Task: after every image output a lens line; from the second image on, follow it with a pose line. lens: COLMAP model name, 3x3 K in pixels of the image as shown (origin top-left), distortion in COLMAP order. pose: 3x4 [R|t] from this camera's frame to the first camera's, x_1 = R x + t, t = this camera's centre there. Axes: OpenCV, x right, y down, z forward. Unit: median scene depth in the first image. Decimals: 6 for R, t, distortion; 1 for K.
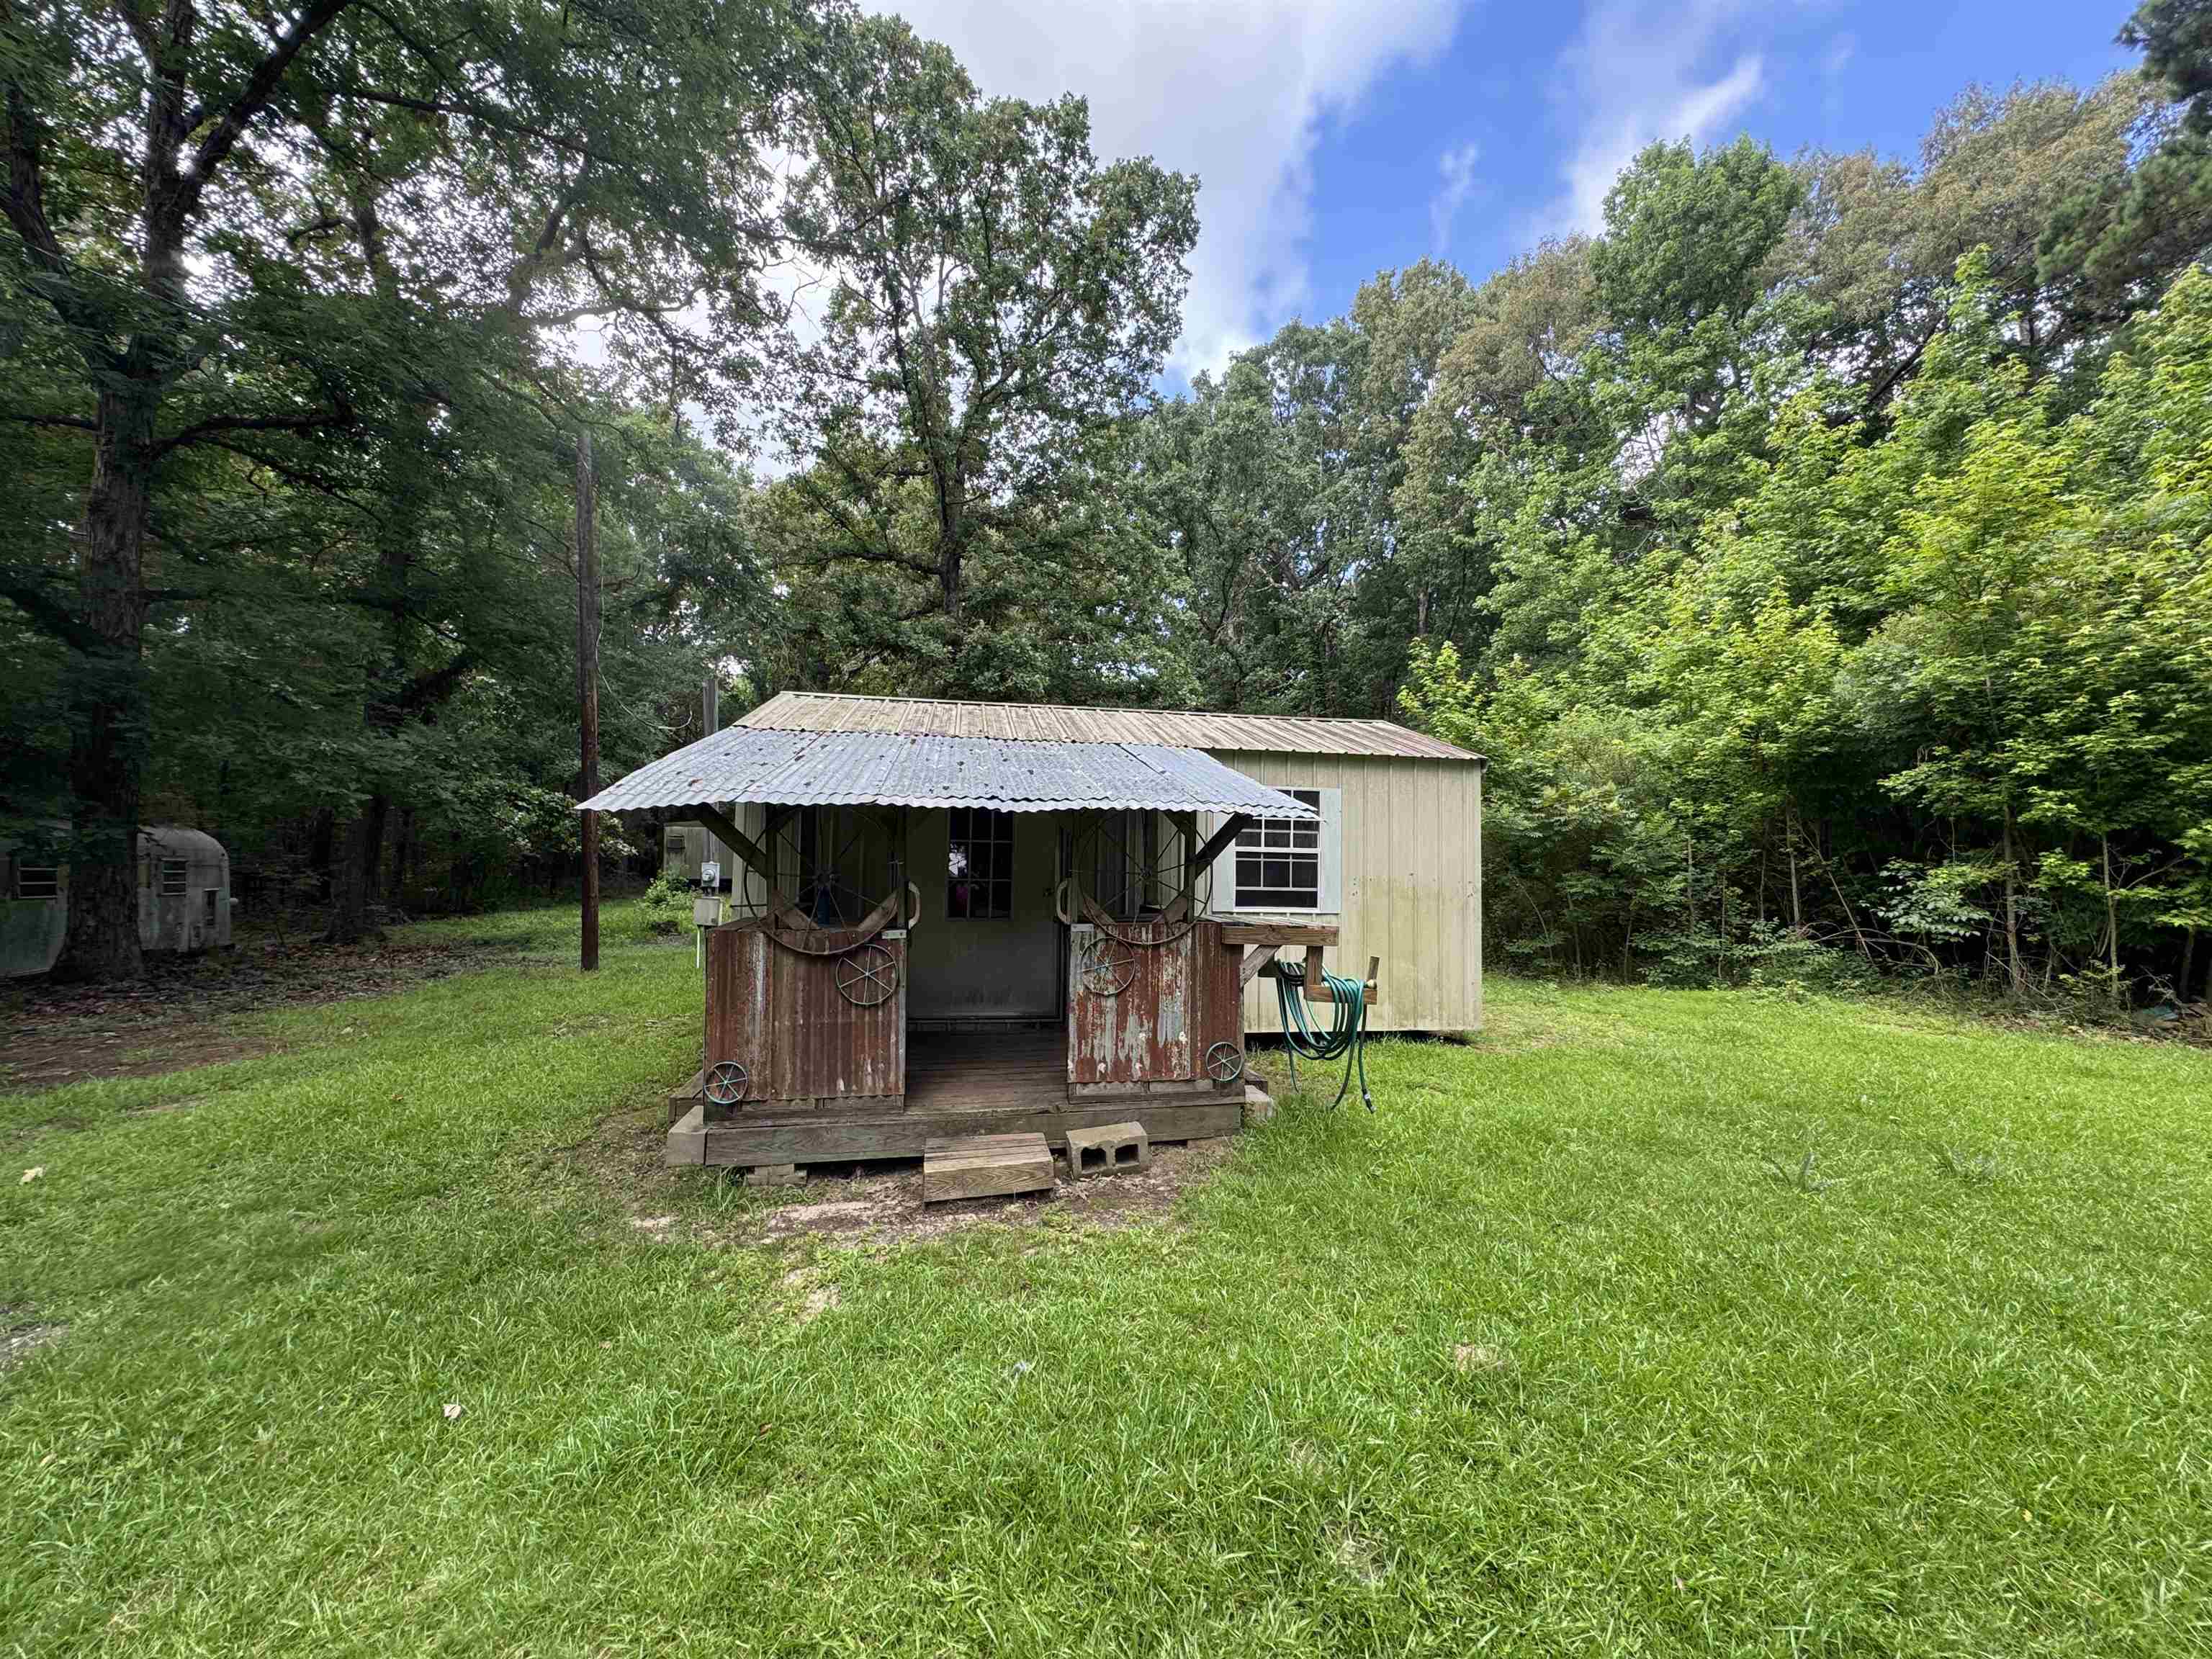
lens RADIAL K [[875.9, 0, 1106.0], [0, 875.9, 829.5], [0, 0, 1]] dist [-0.001614, -0.000206]
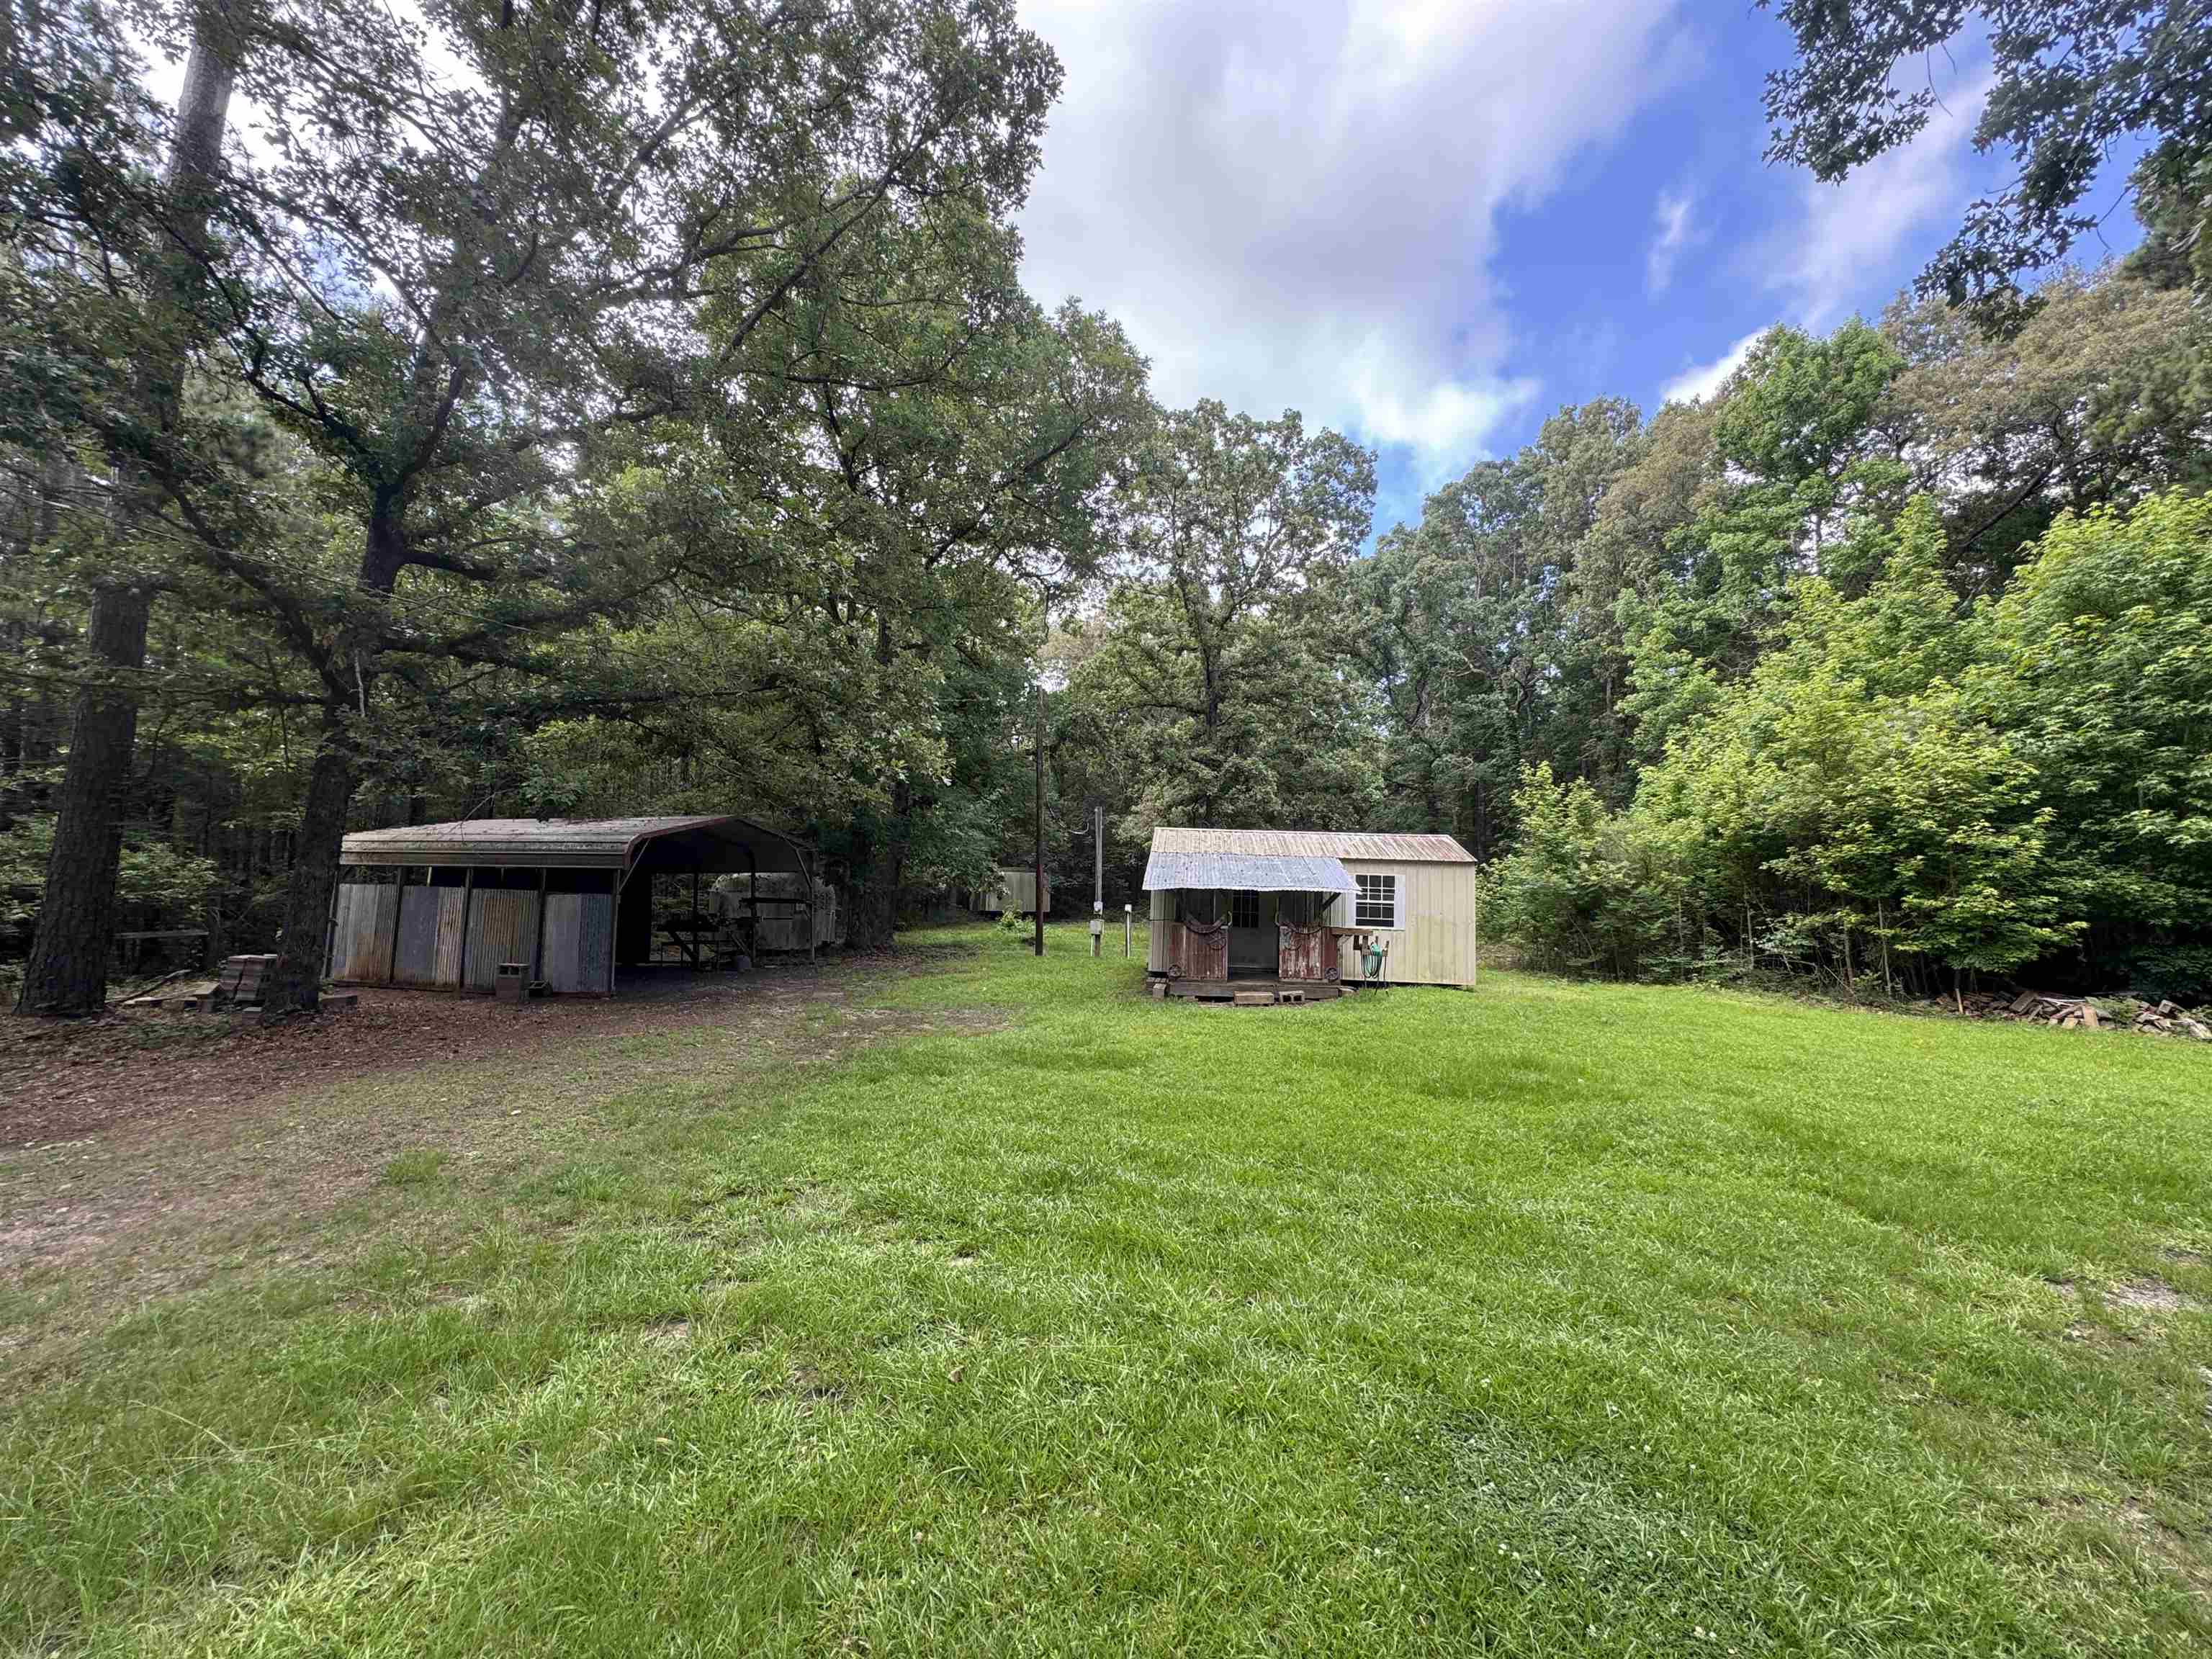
lens RADIAL K [[875.9, 0, 1106.0], [0, 875.9, 829.5], [0, 0, 1]] dist [-0.001614, -0.000206]
pose [[0.965116, -0.007001, -0.261728, 0.088568], [-0.004597, 0.999035, -0.043678, -0.046967], [0.261782, 0.043358, 0.964153, -1.067605]]
